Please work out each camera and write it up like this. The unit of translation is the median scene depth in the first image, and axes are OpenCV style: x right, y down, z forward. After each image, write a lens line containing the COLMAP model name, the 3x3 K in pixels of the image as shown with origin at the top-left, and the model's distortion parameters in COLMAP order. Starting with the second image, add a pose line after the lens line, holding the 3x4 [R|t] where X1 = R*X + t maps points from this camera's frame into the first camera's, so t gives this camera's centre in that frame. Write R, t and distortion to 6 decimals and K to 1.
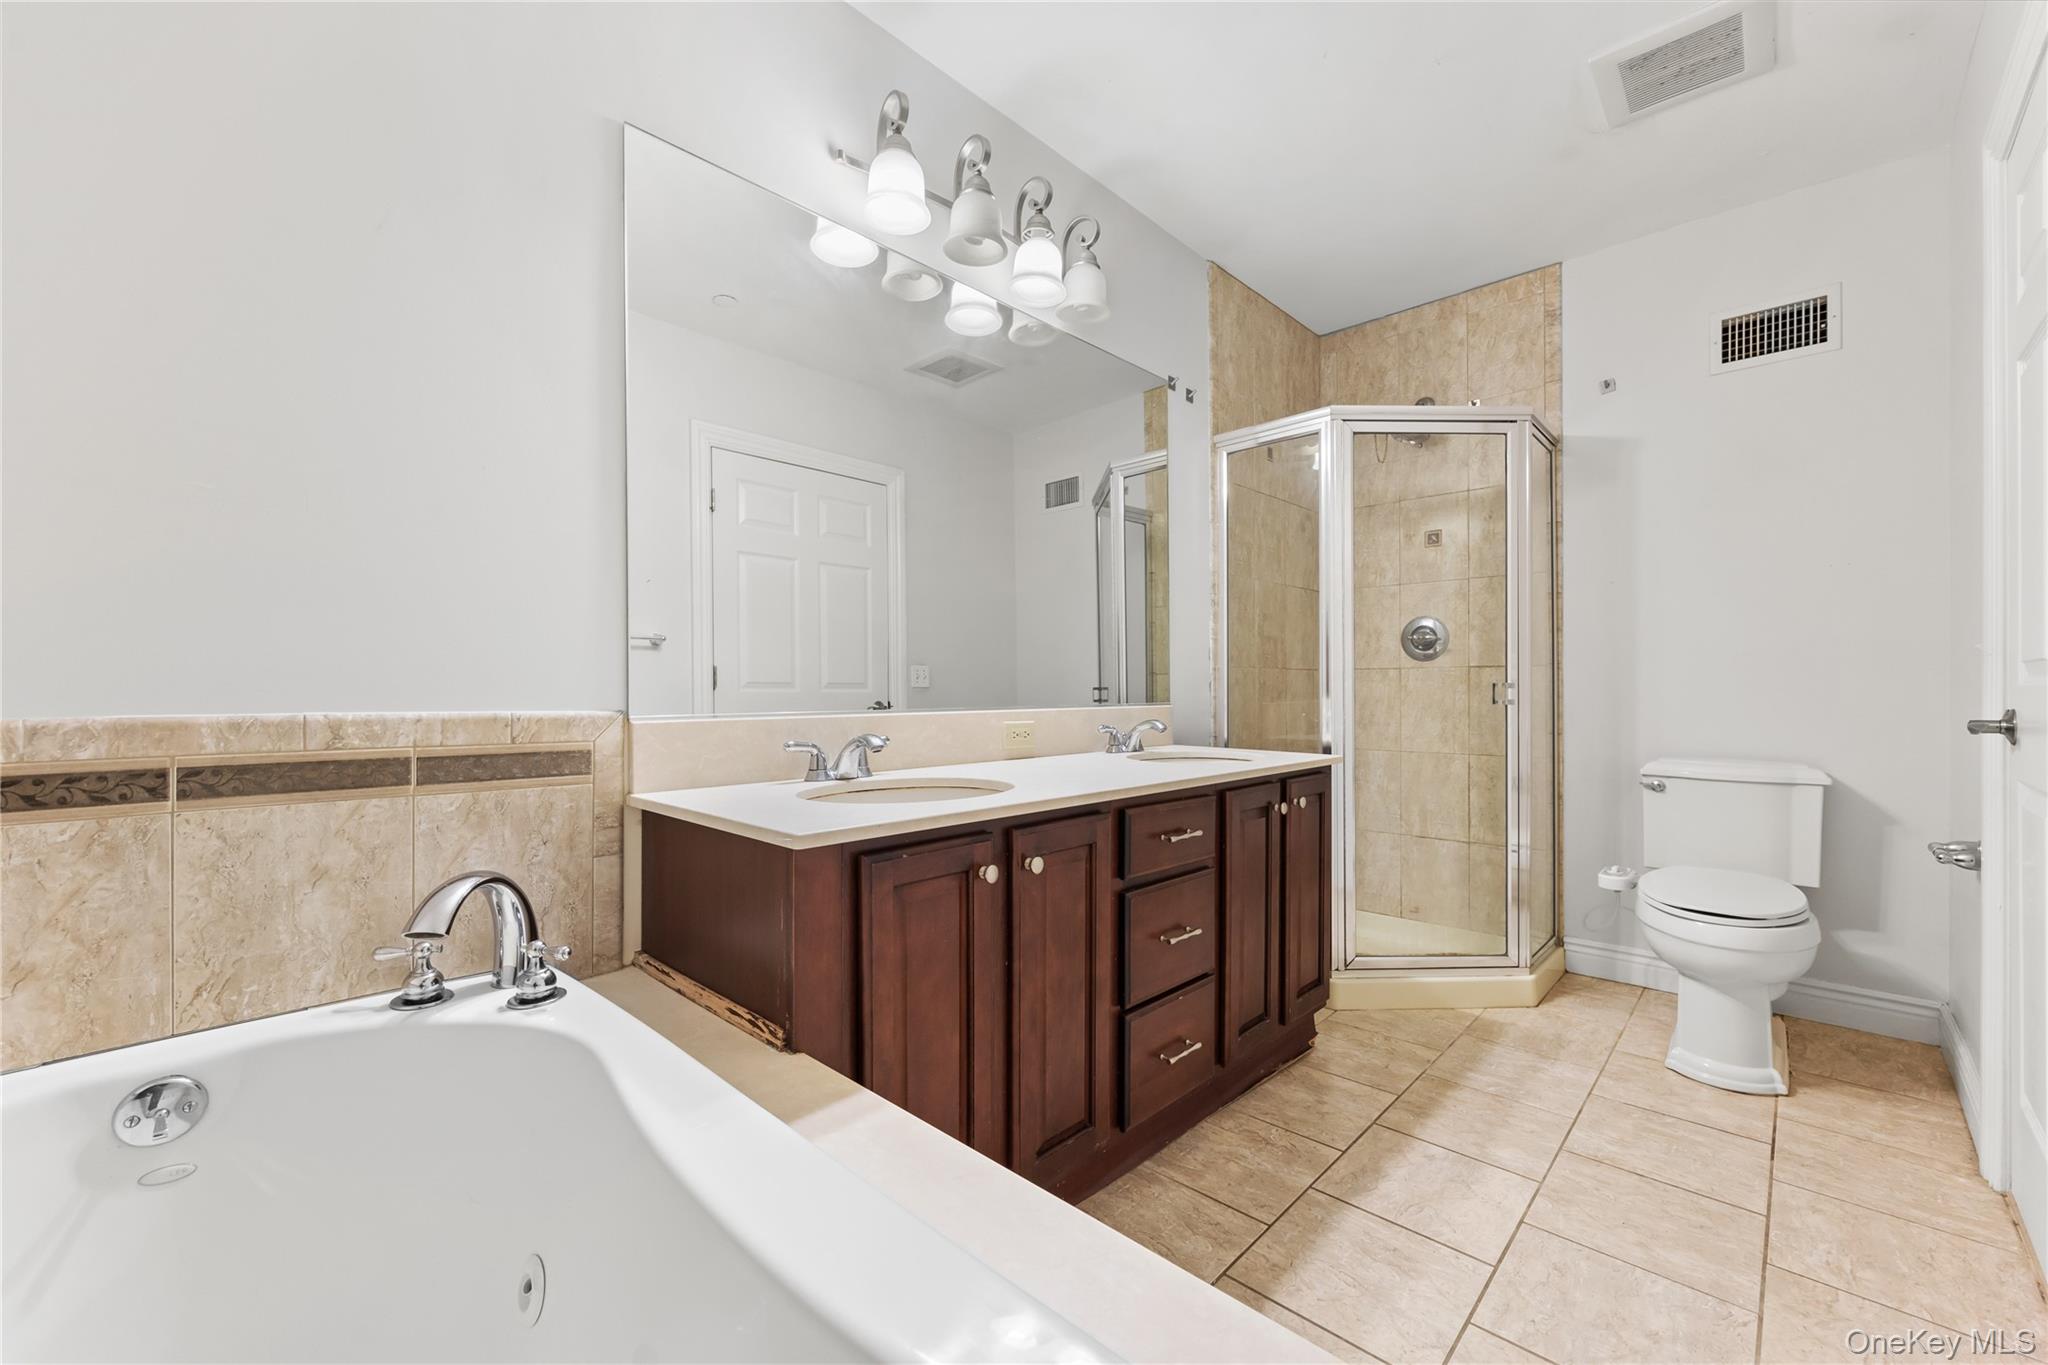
lens RADIAL K [[831.1, 0, 1026.3], [0, 831.1, 673.5], [0, 0, 1]] dist [-0.001069, 0.000862]
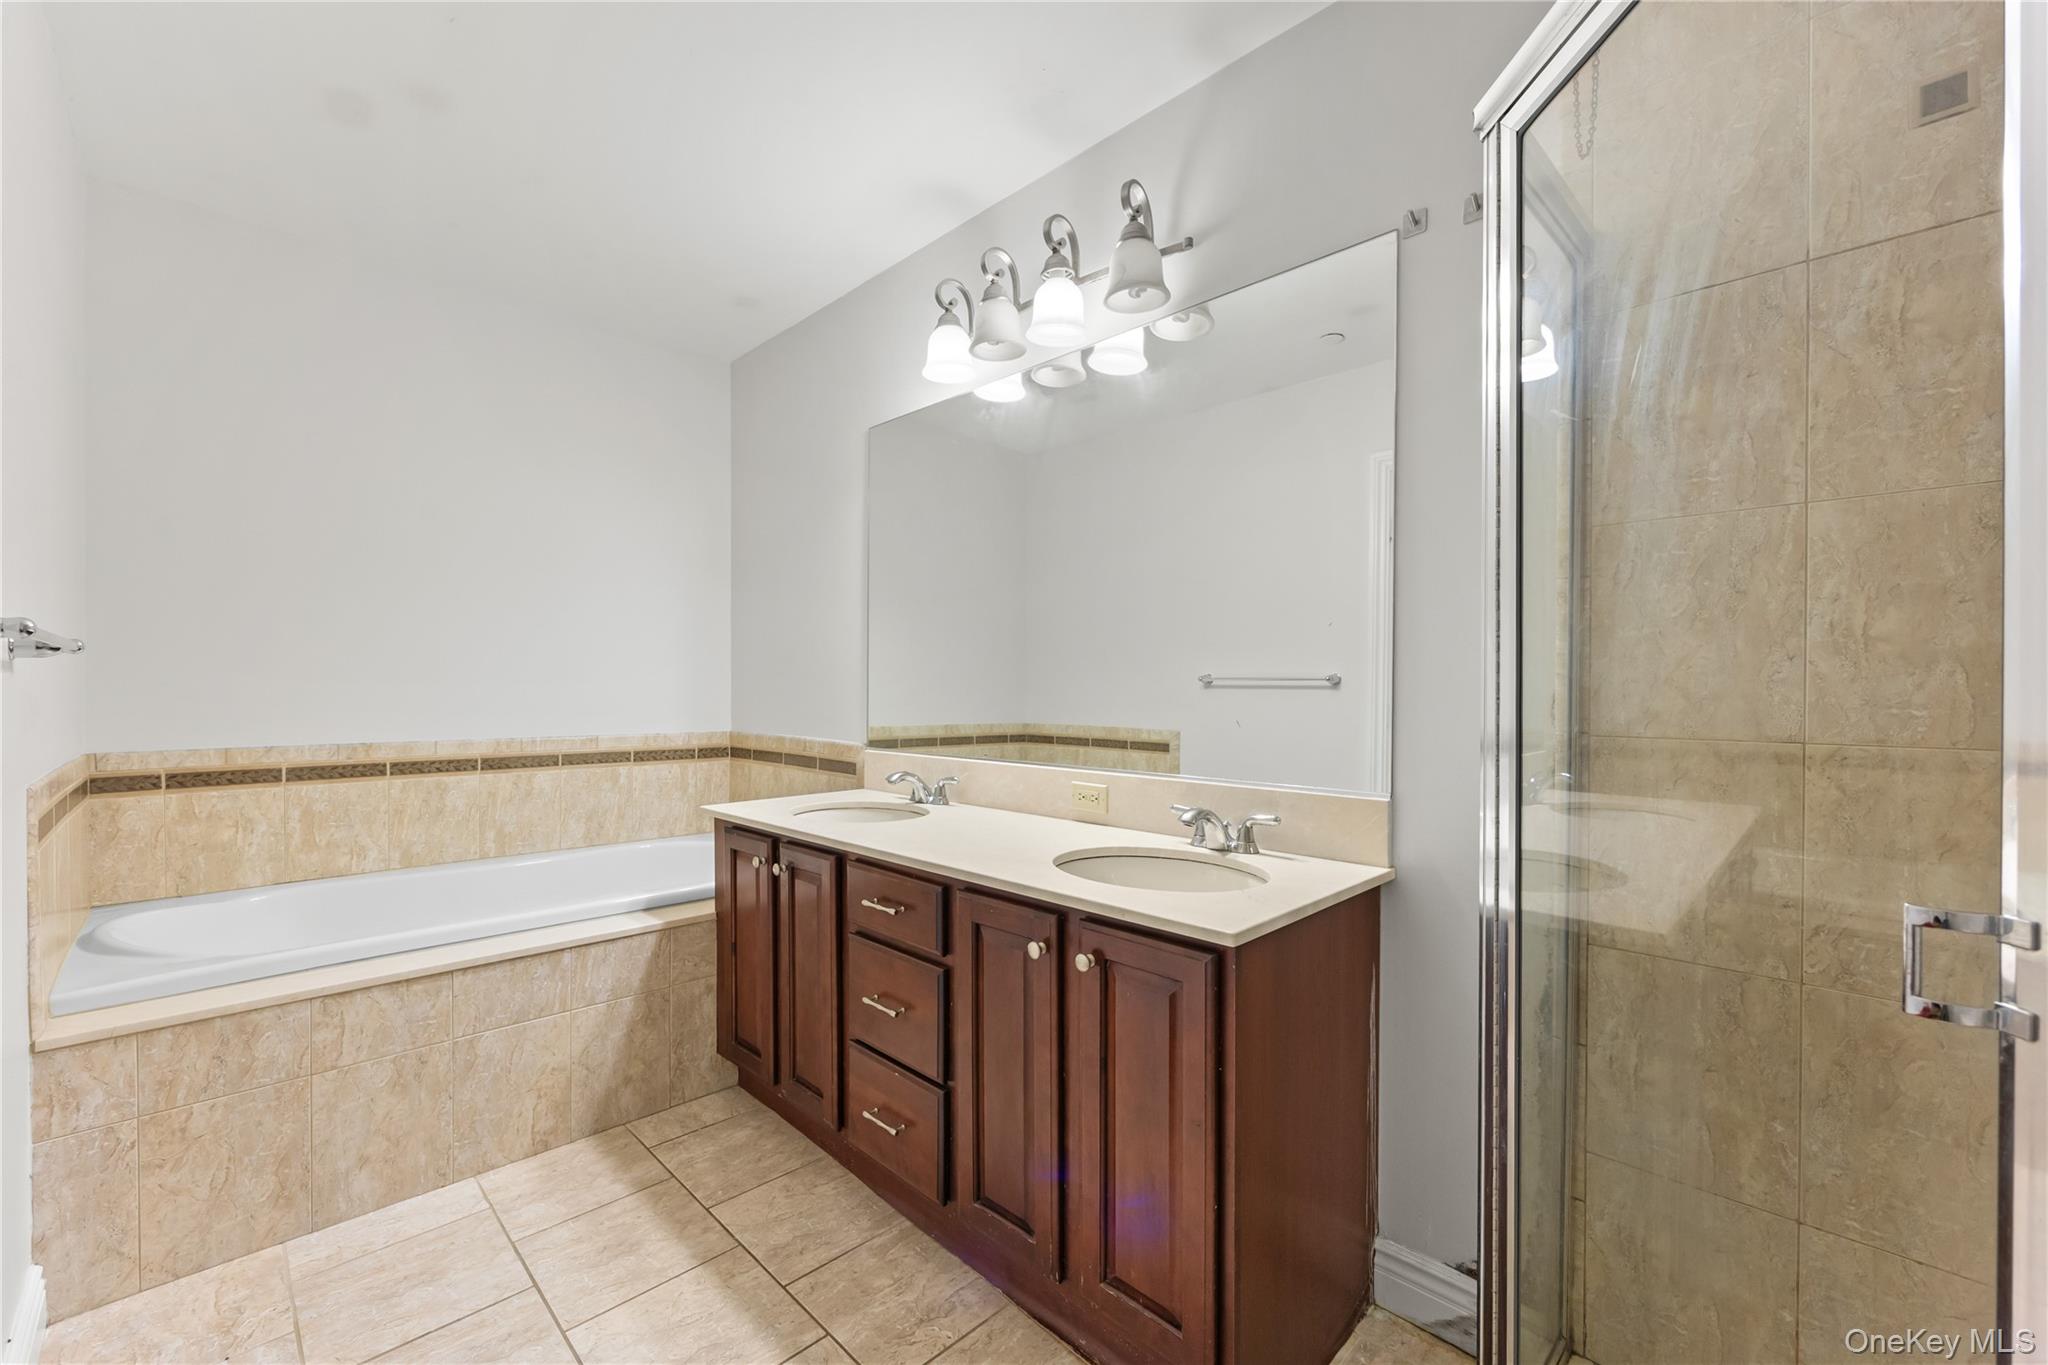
lens RADIAL K [[831.1, 0, 1019.0], [0, 831.1, 697.5], [0, 0, 1]] dist [-0.001069, 0.000862]
pose [[-0.035180, 0.009648, -0.999334, 1.270056], [0.013538, 0.999866, 0.009176, -0.067116], [0.999289, -0.013206, -0.035306, 1.303320]]
